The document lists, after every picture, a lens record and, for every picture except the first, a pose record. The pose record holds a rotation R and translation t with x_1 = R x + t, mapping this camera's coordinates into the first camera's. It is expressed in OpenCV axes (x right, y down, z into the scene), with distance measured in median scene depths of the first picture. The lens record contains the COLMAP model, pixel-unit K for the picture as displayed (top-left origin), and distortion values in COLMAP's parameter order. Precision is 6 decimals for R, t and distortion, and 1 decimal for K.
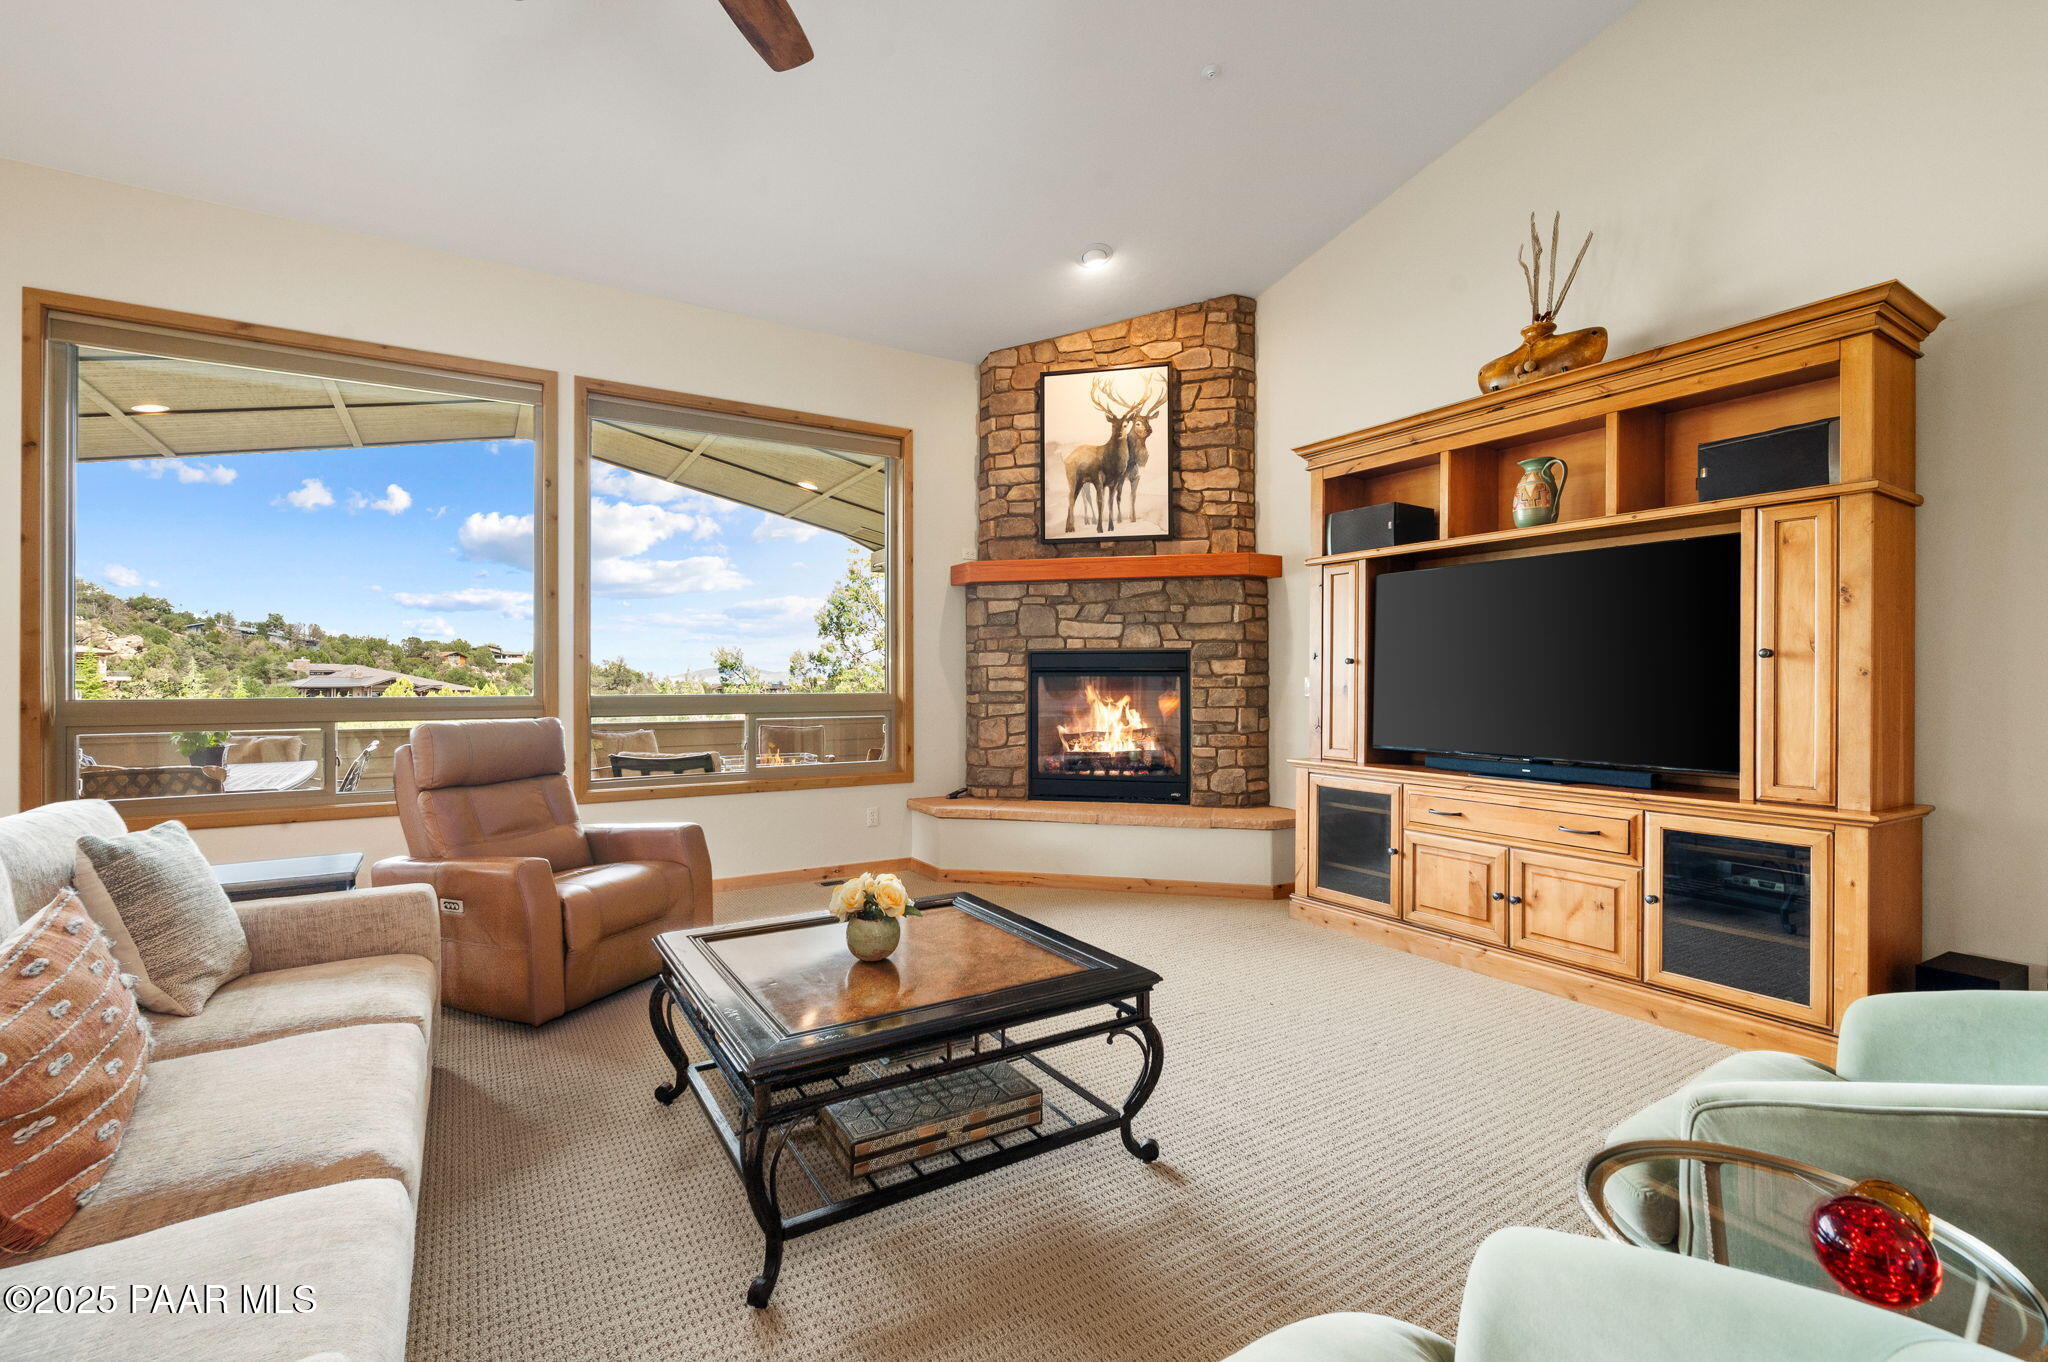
lens RADIAL K [[881.0, 0, 1004.3], [0, 881.0, 680.5], [0, 0, 1]] dist [0.000421, 0.001008]
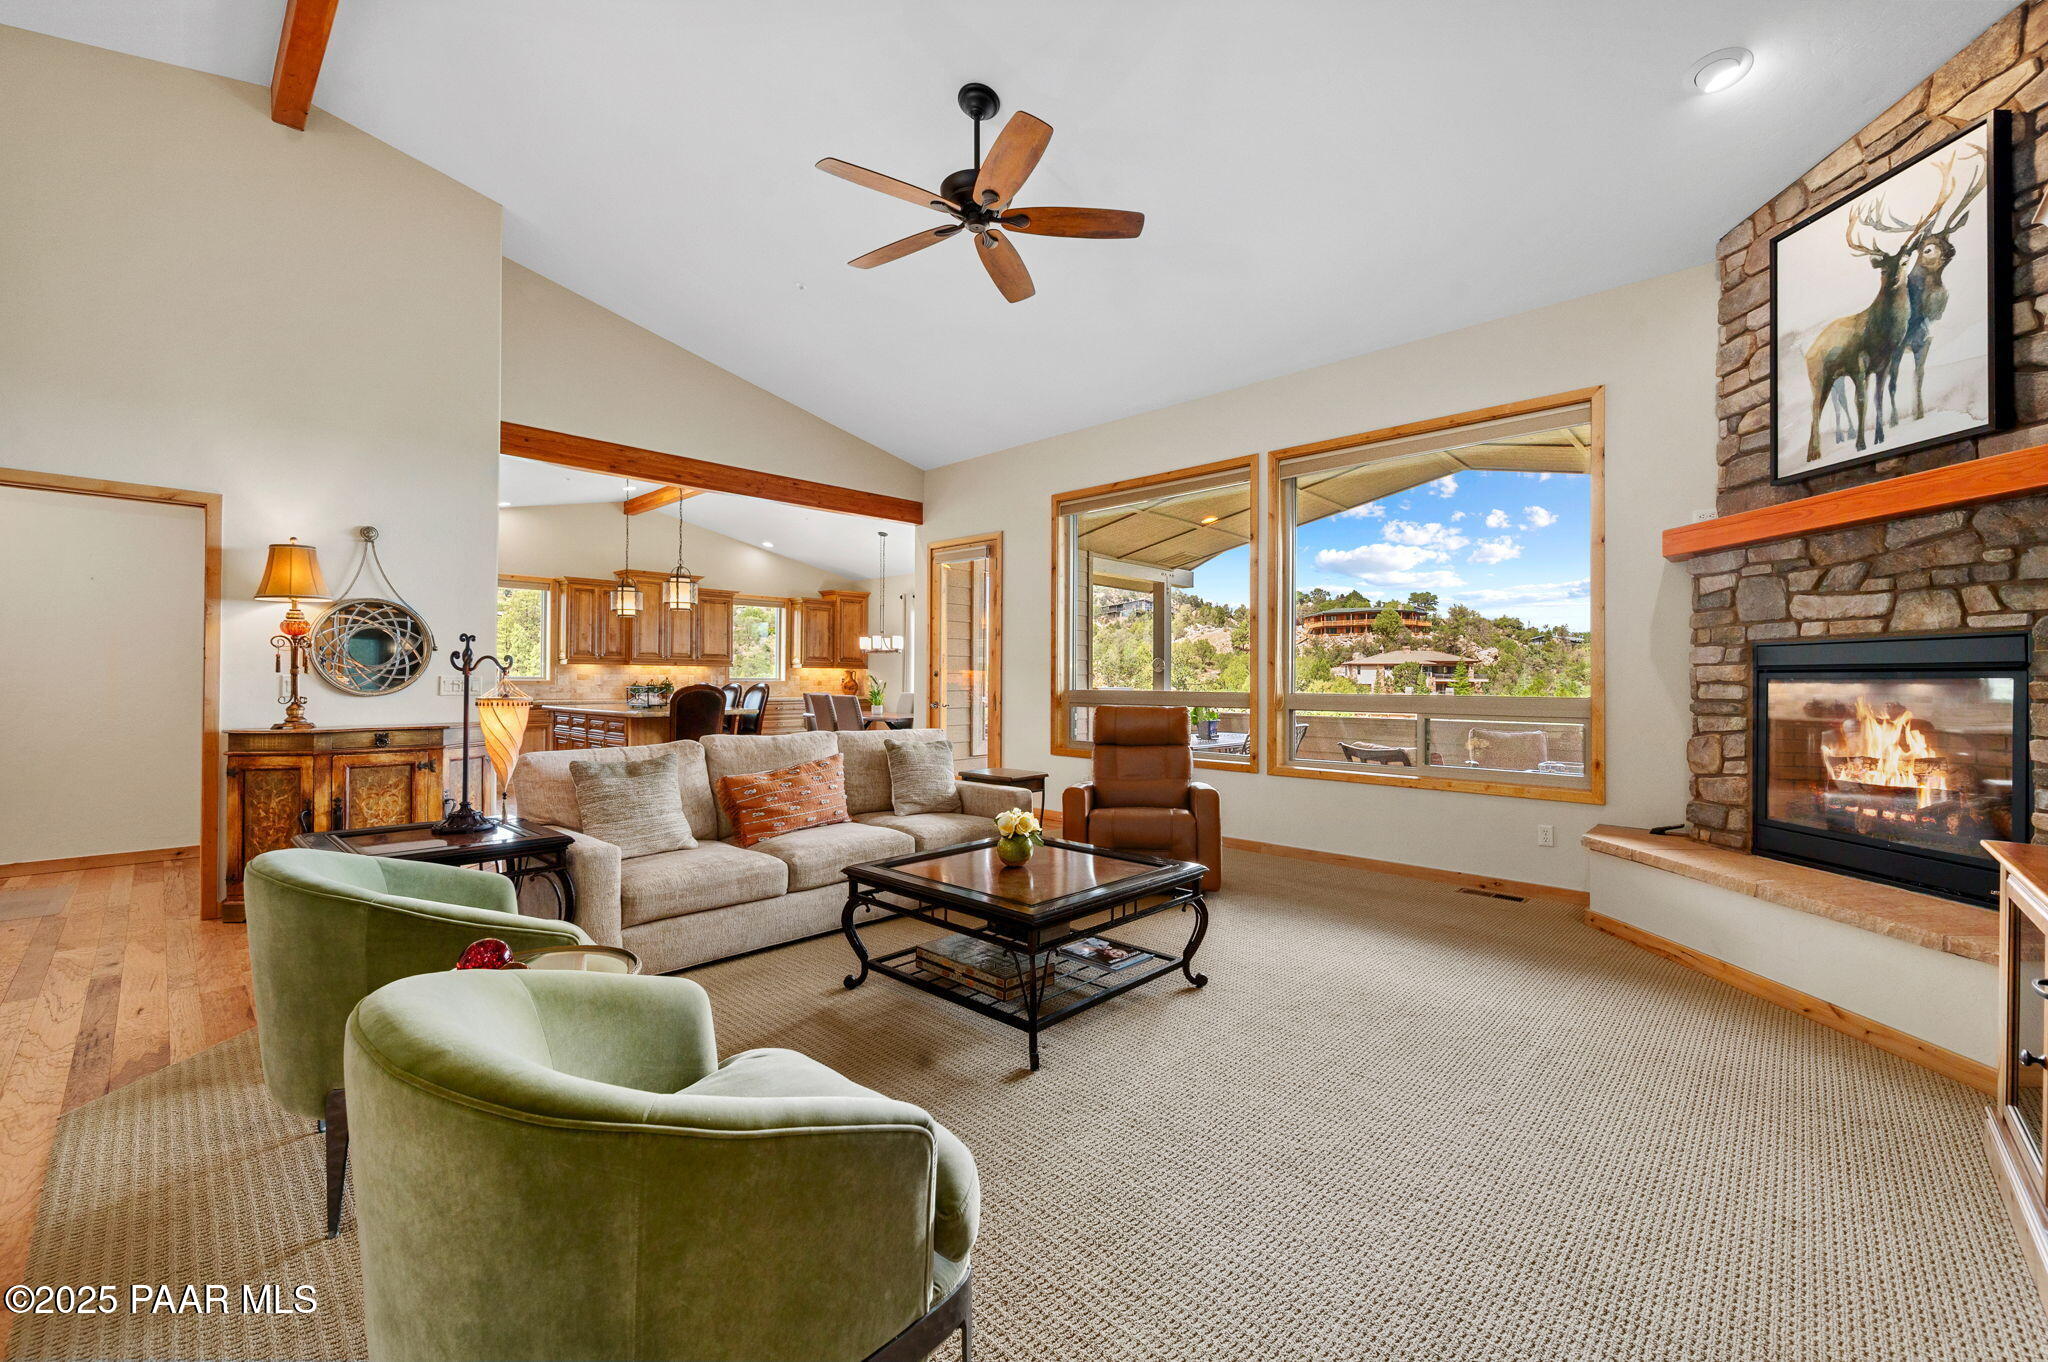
lens RADIAL K [[815.5, 0, 1033.1], [0, 815.5, 678.0], [0, 0, 1]] dist [-0.003089, 0.000613]
pose [[0.270163, -0.000435, -0.962815, 0.507988], [-0.004910, 0.999986, -0.001830, -0.001298], [0.962802, 0.005221, 0.270157, 0.275713]]
